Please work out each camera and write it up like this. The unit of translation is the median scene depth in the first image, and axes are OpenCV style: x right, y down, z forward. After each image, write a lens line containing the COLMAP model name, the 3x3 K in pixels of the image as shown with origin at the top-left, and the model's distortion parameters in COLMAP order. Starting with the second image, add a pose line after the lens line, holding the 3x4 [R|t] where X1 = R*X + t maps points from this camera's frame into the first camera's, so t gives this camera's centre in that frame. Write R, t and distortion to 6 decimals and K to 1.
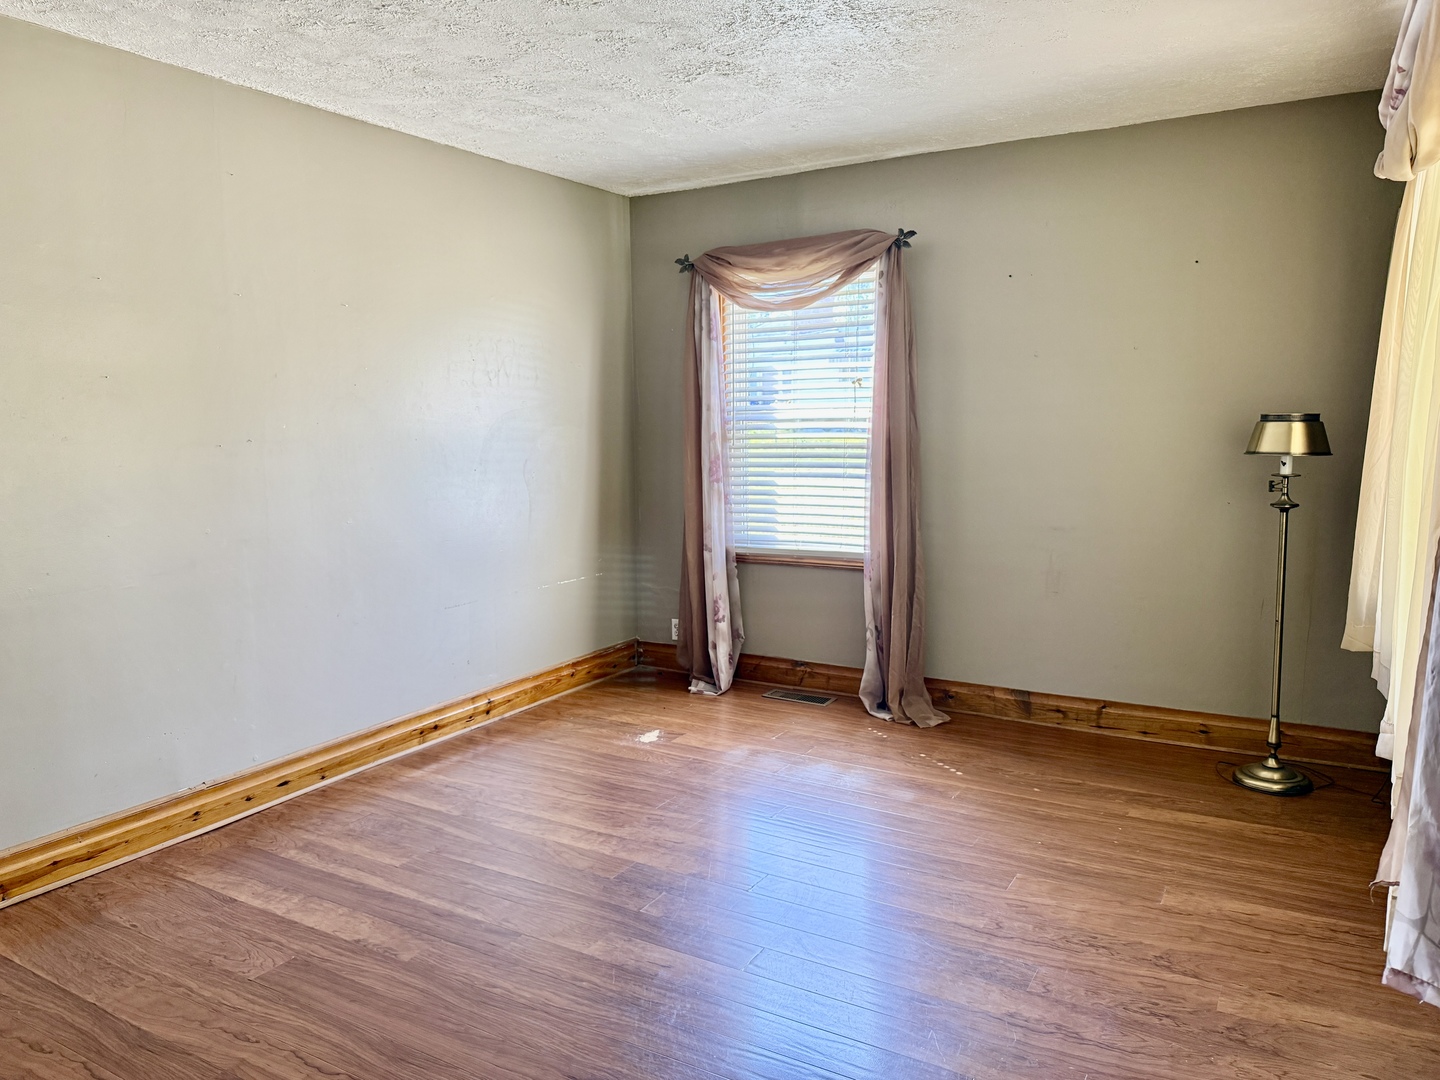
lens RADIAL K [[1025.1, 0, 711.4], [0, 1025.1, 548.8], [0, 0, 1]] dist [0.084059, -0.043615]
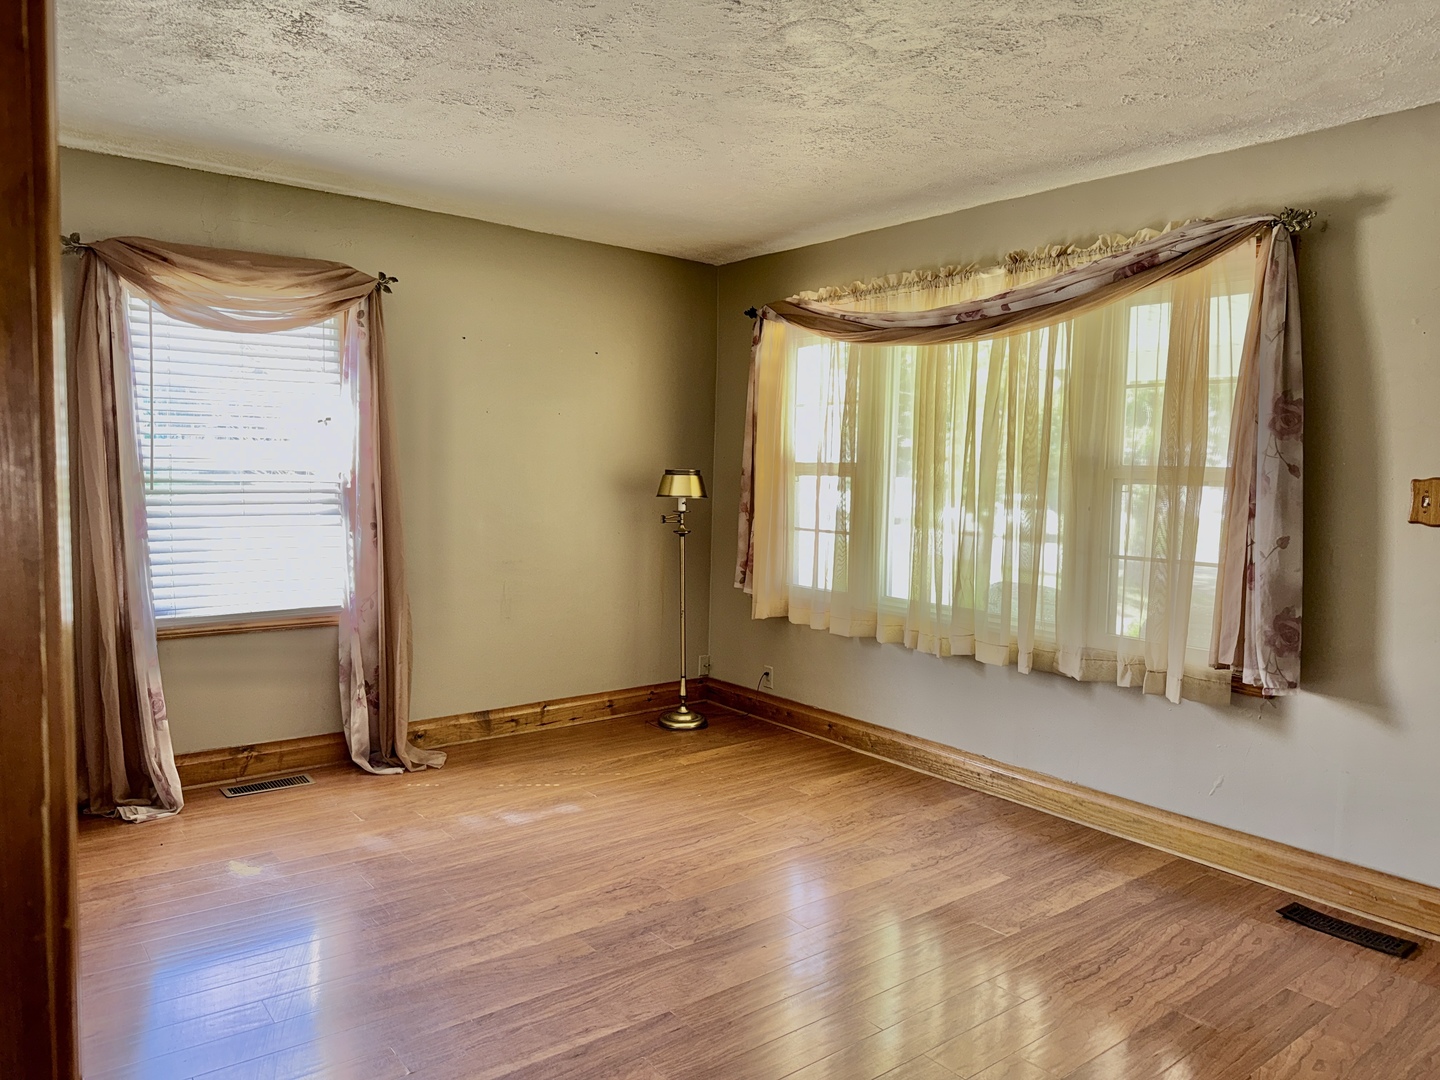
lens RADIAL K [[1025.1, 0, 720.5], [0, 1025.1, 539.2], [0, 0, 1]] dist [0.084059, -0.043615]
pose [[0.355123, -0.051787, 0.933384, -0.712619], [0.092691, 0.995495, 0.019967, -0.050080], [-0.930213, 0.079426, 0.358324, 0.402586]]
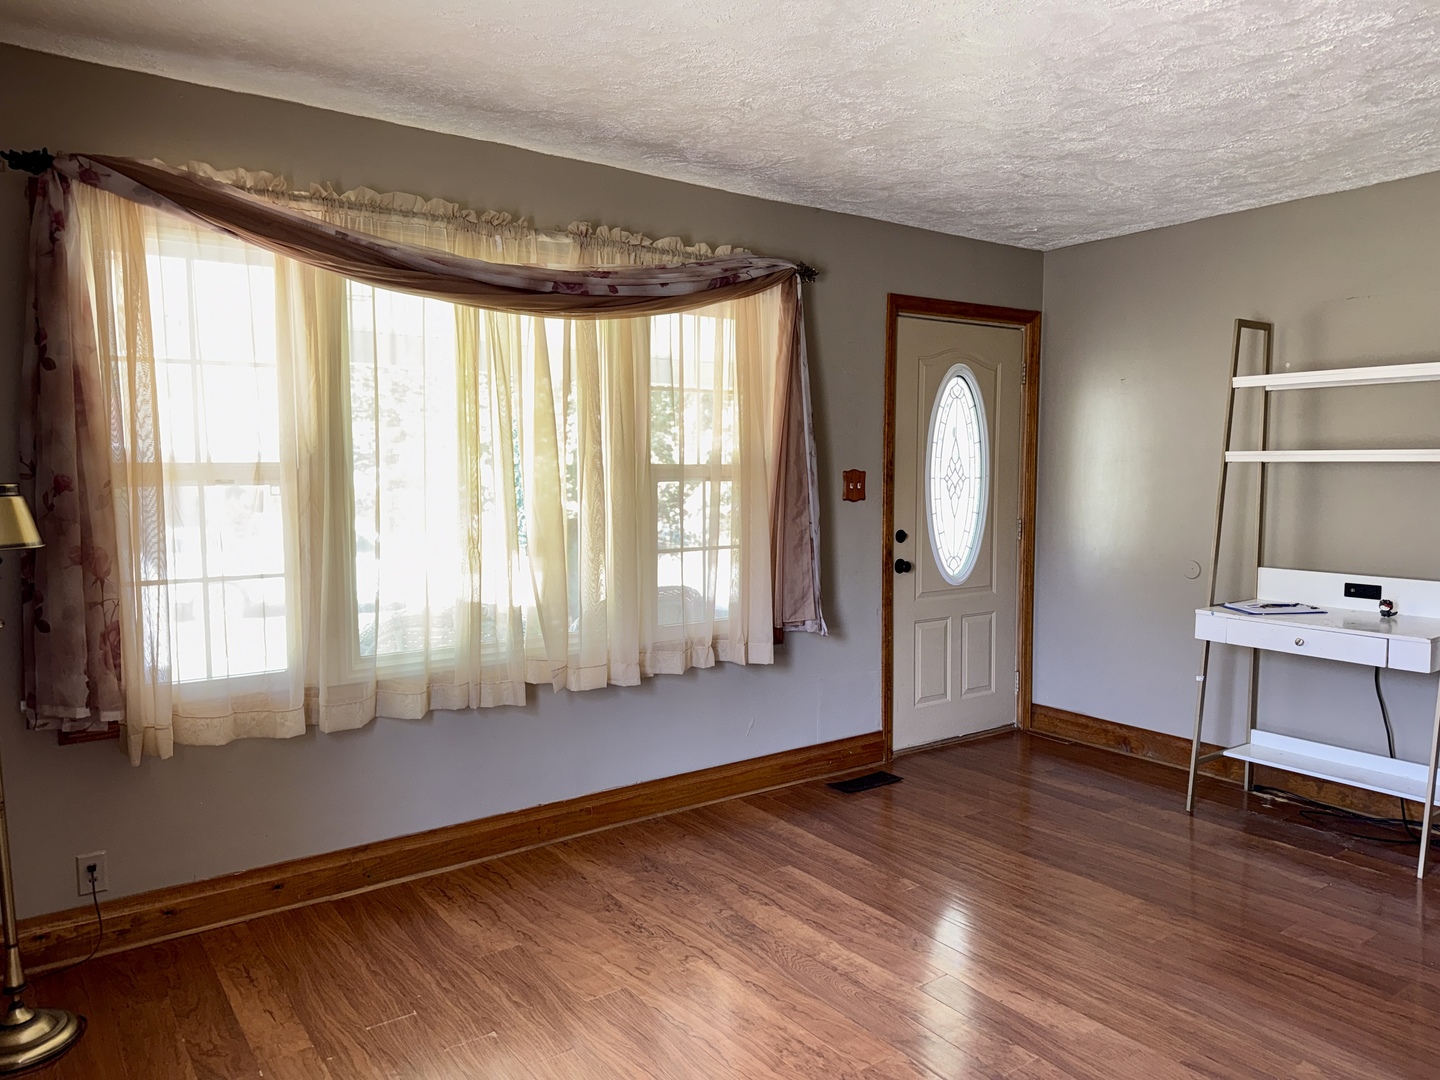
lens RADIAL K [[1025.1, 0, 724.0], [0, 1025.1, 536.9], [0, 0, 1]] dist [0.084059, -0.043615]
pose [[-0.921098, -0.025042, 0.388525, -0.111952], [0.052008, 0.981072, 0.186531, -0.177910], [-0.385842, 0.192019, -0.902361, 1.292243]]
